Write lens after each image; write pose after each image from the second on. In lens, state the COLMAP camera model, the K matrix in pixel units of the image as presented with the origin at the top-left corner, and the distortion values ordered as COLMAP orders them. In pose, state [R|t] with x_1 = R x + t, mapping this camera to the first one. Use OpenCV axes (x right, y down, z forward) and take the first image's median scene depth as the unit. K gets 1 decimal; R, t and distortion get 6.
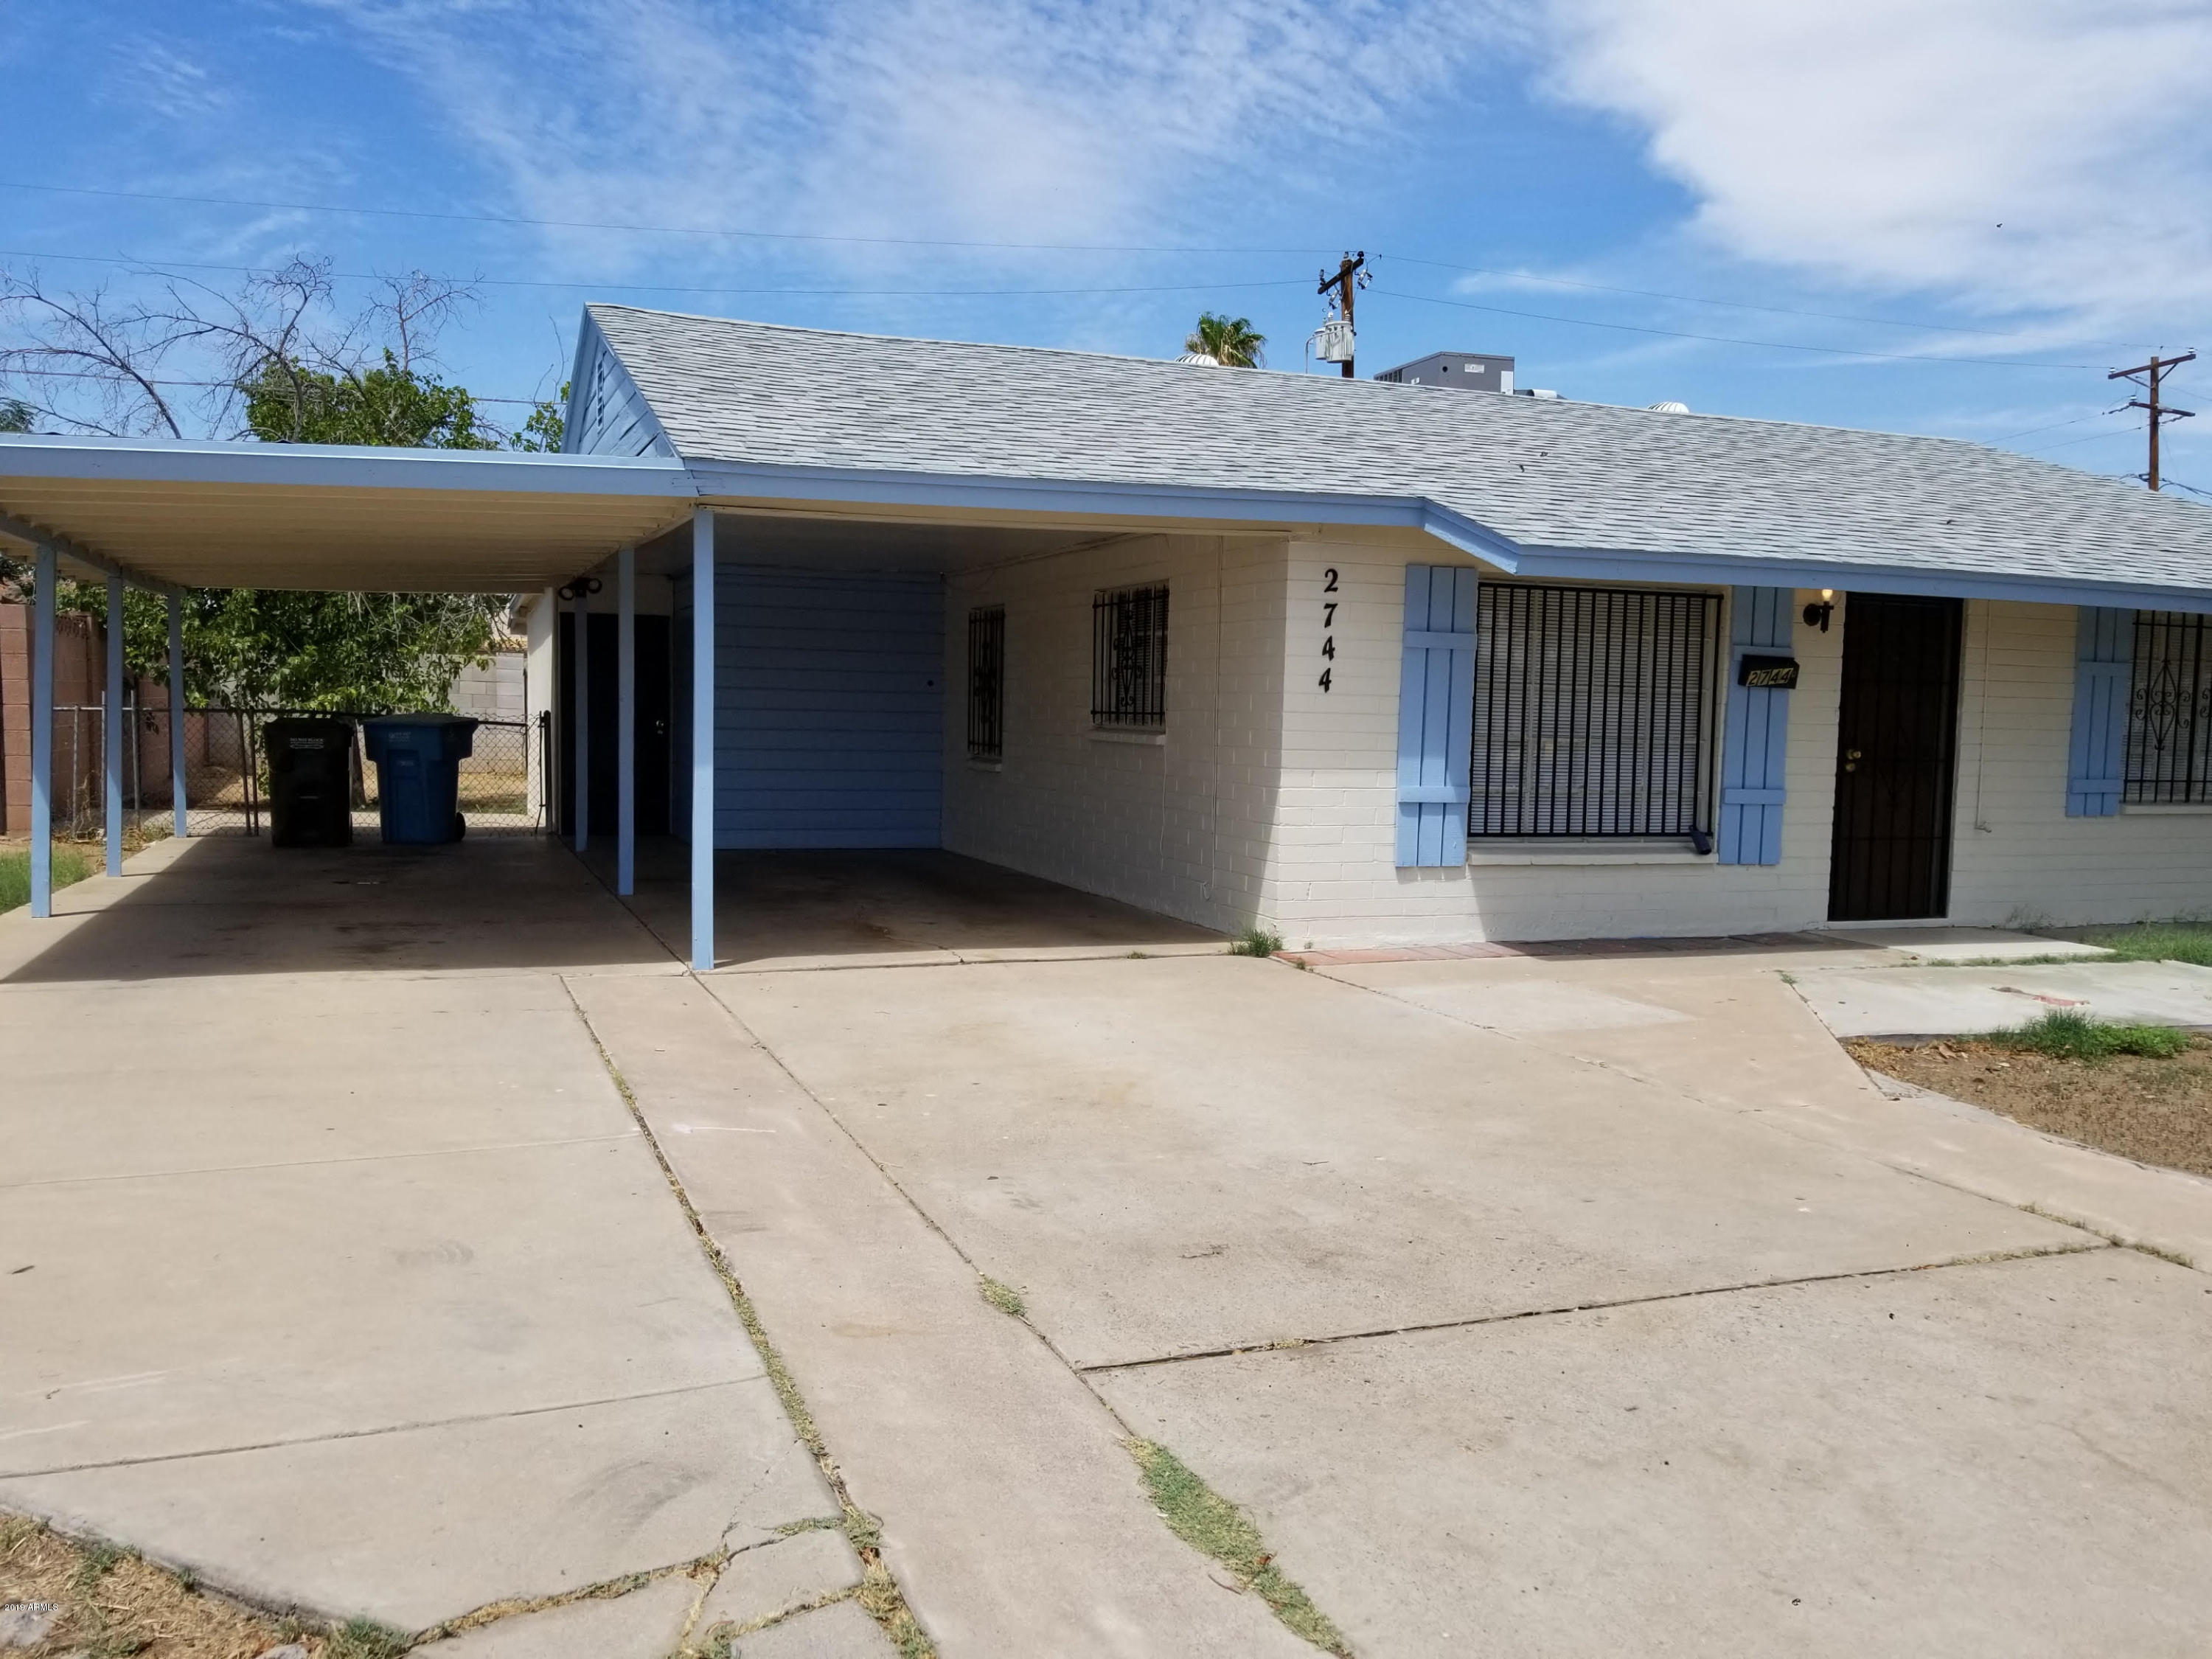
lens RADIAL K [[1722.6, 0, 1091.0], [0, 1722.6, 862.0], [0, 0, 1]] dist [0.063028, -0.107616]
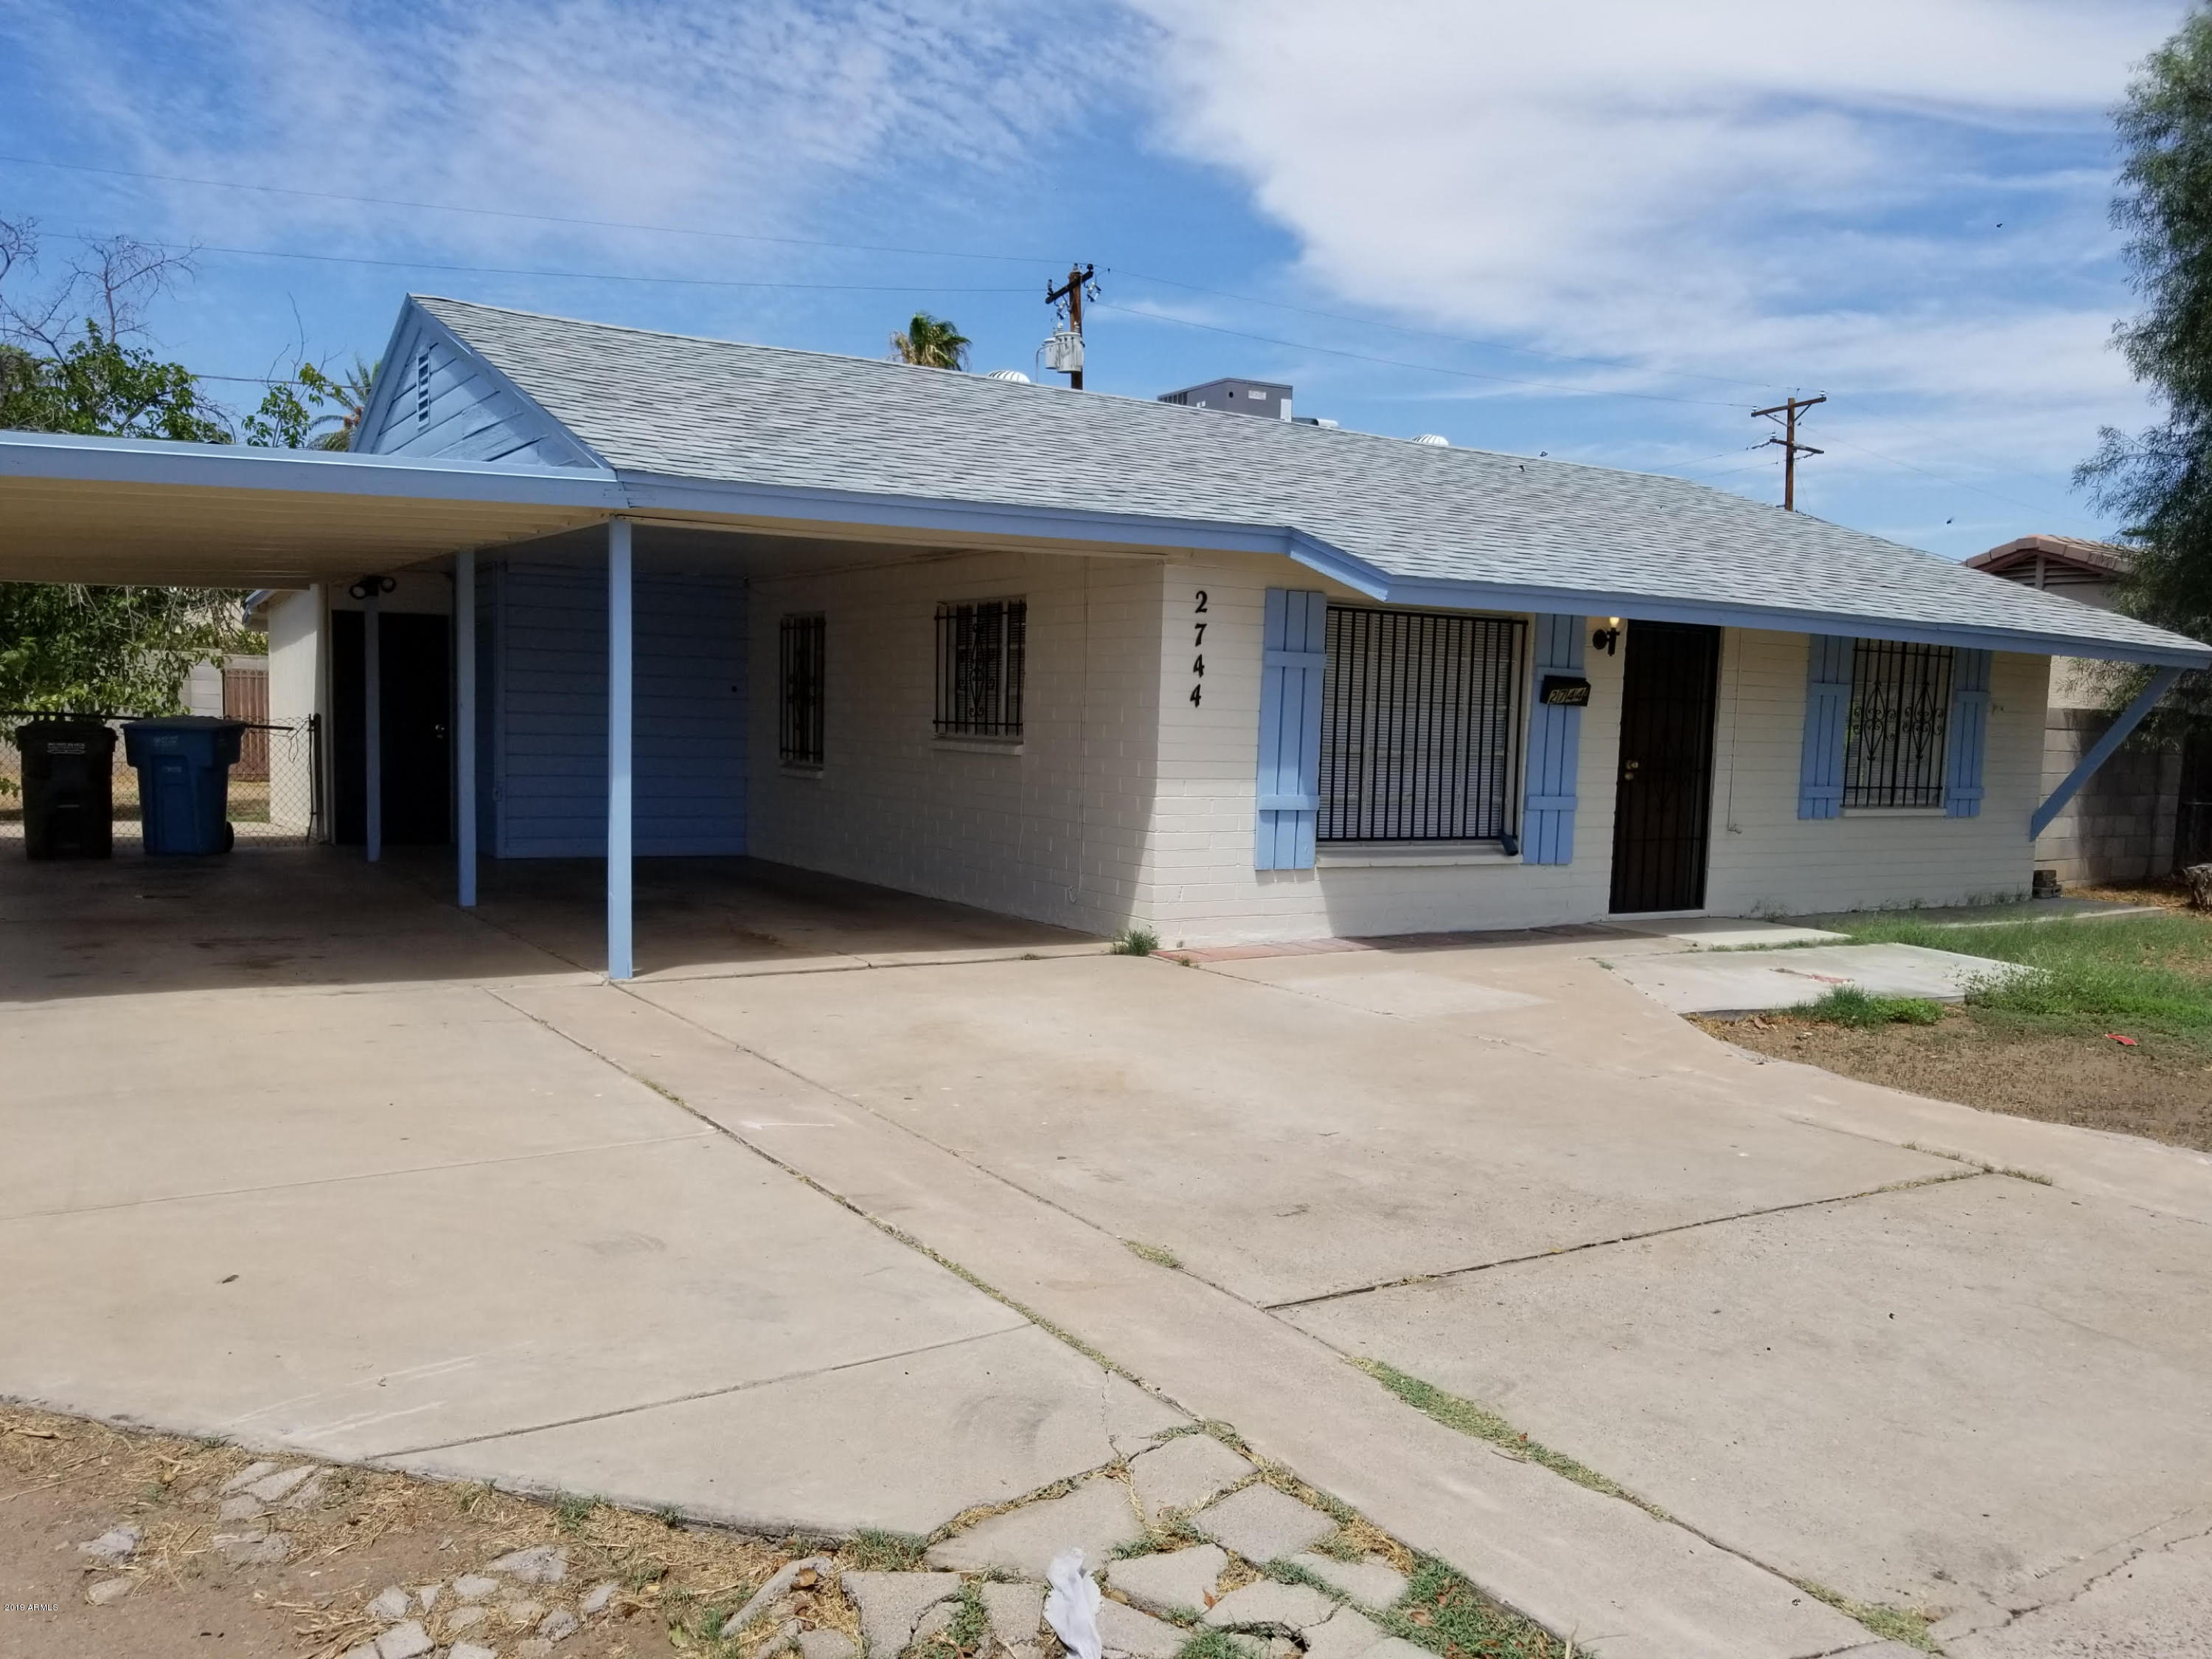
lens RADIAL K [[1723.6, 0, 1108.7], [0, 1723.6, 914.5], [0, 0, 1]] dist [0.072570, -0.125689]
pose [[0.981103, -0.015256, 0.192882, -0.121138], [0.009734, 0.999516, 0.029549, -0.001906], [-0.193239, -0.027113, 0.980777, -0.039828]]
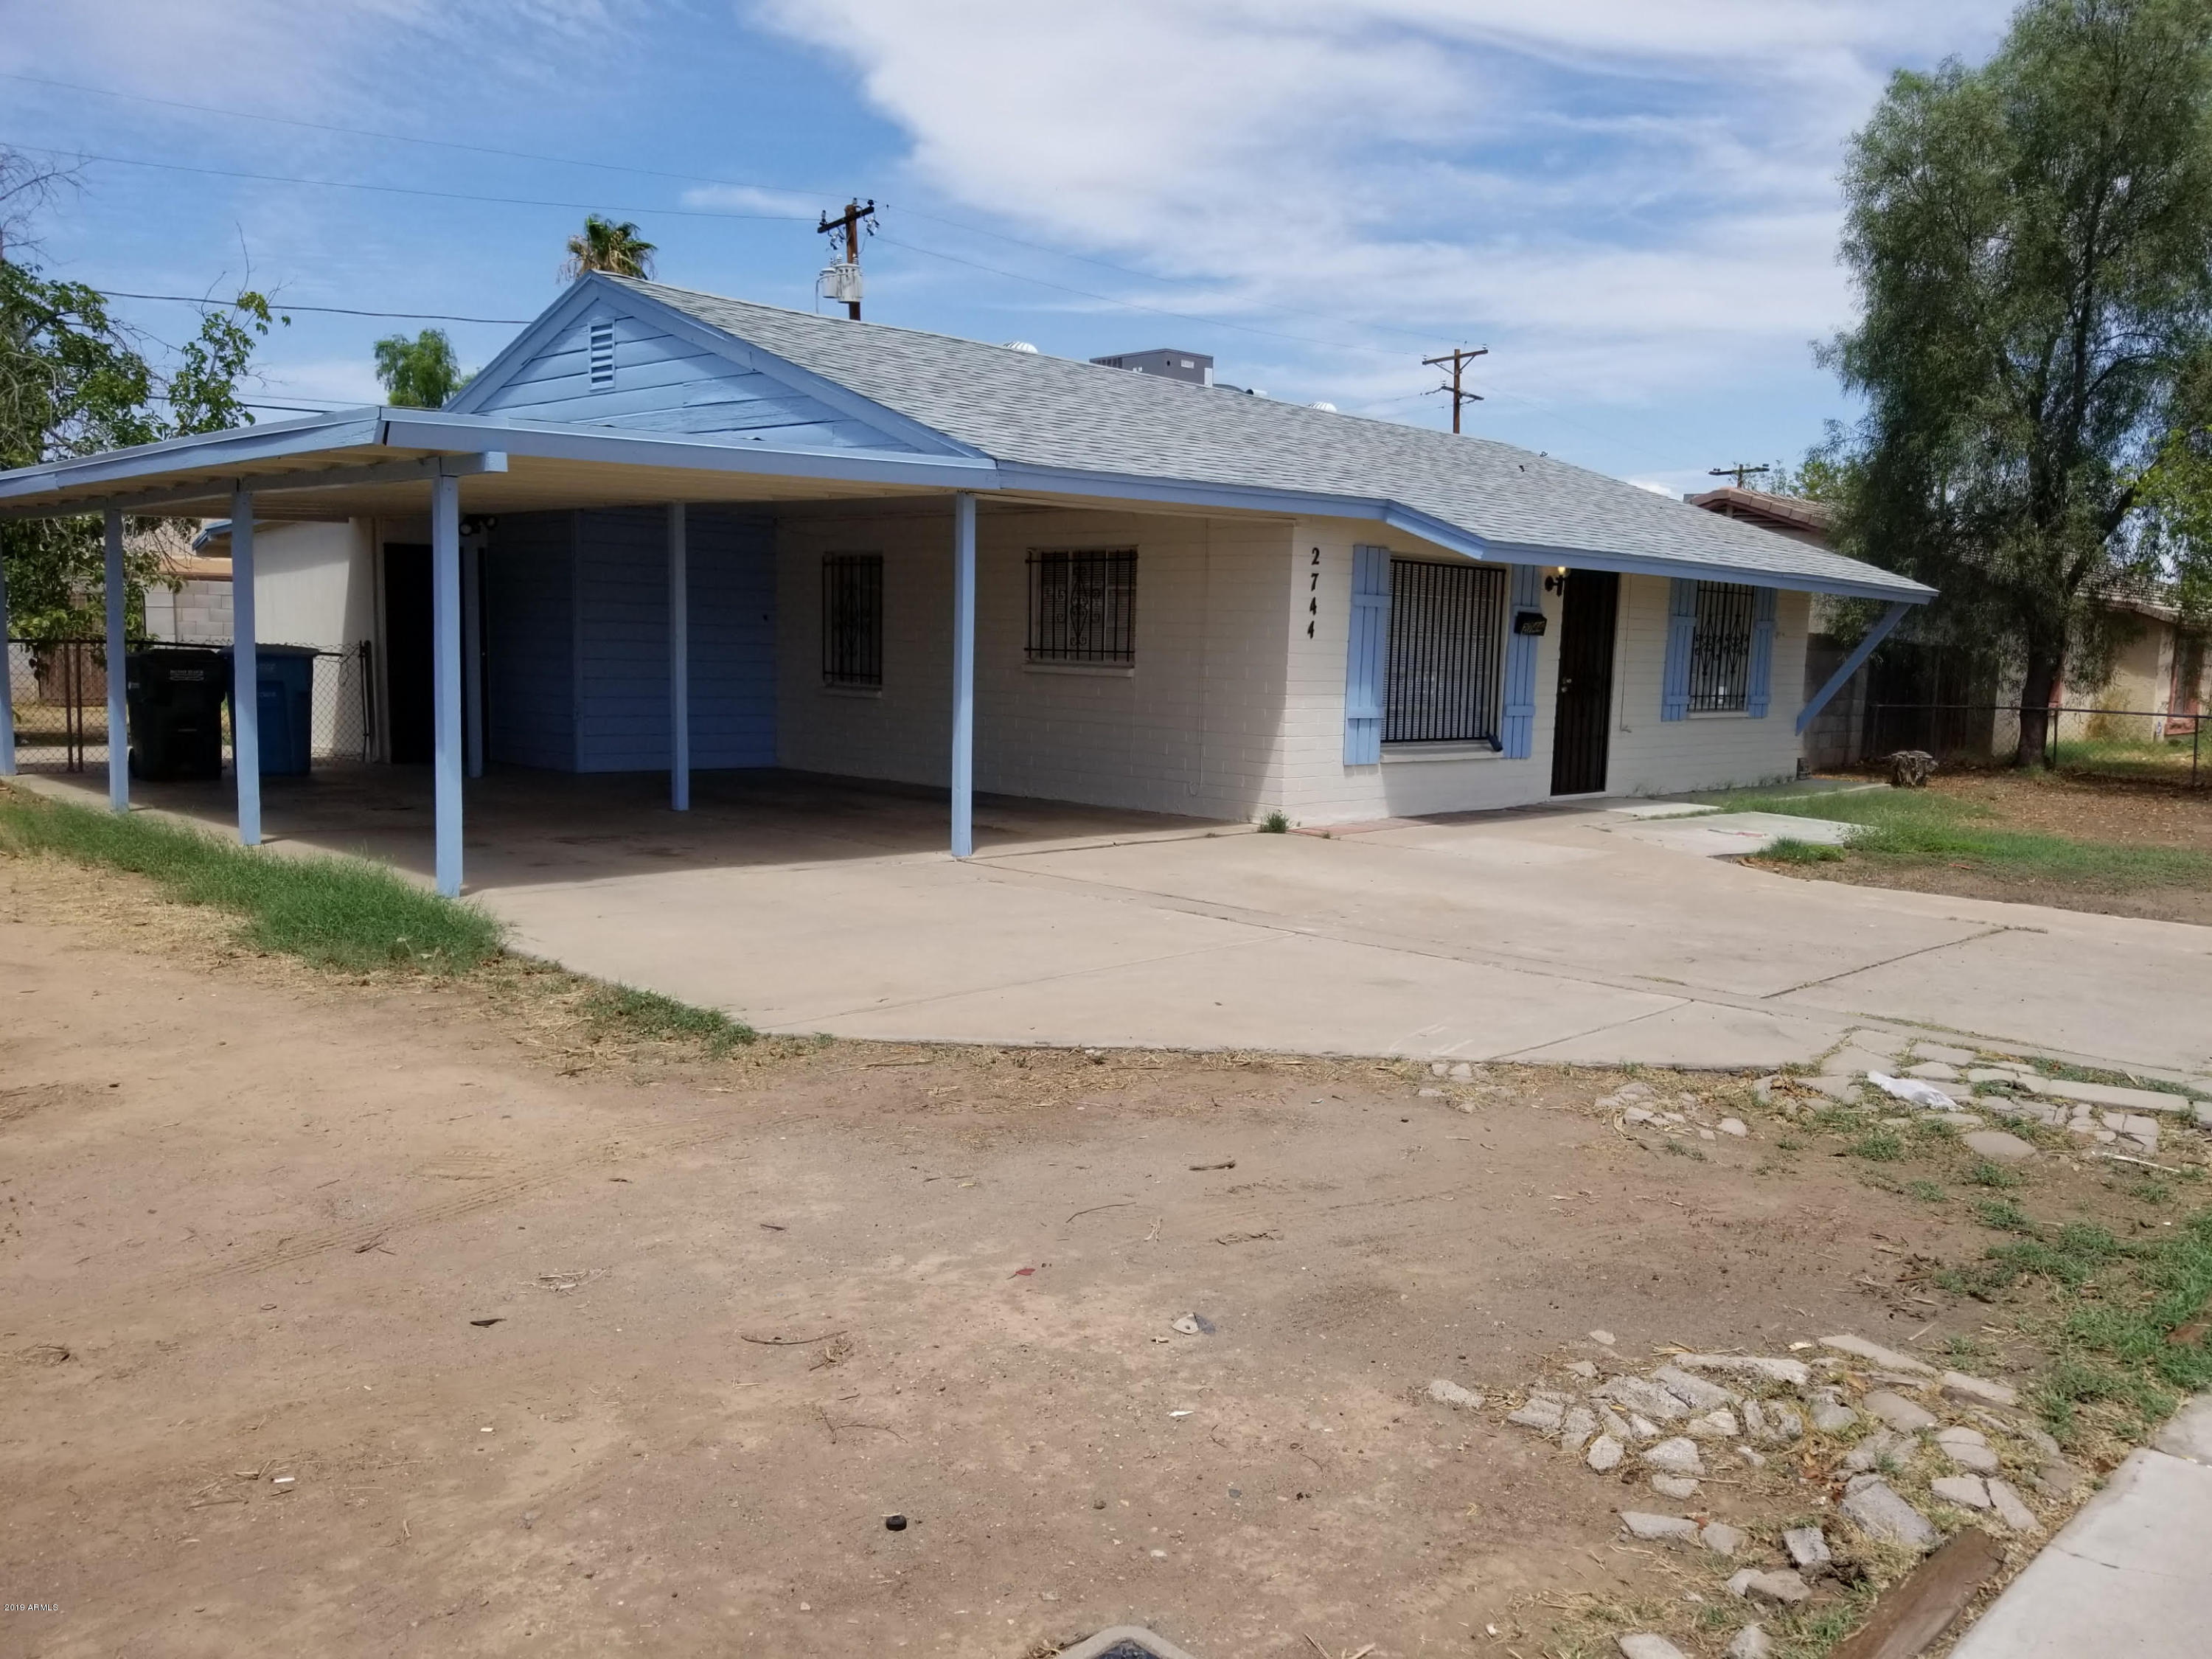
lens RADIAL K [[1729.3, 0, 1151.5], [0, 1729.3, 892.7], [0, 0, 1]] dist [0.070142, -0.107982]
pose [[0.903695, -0.058022, 0.424228, -0.557035], [0.031016, 0.997044, 0.070297, 0.002557], [-0.427053, -0.050369, 0.902823, -0.194972]]
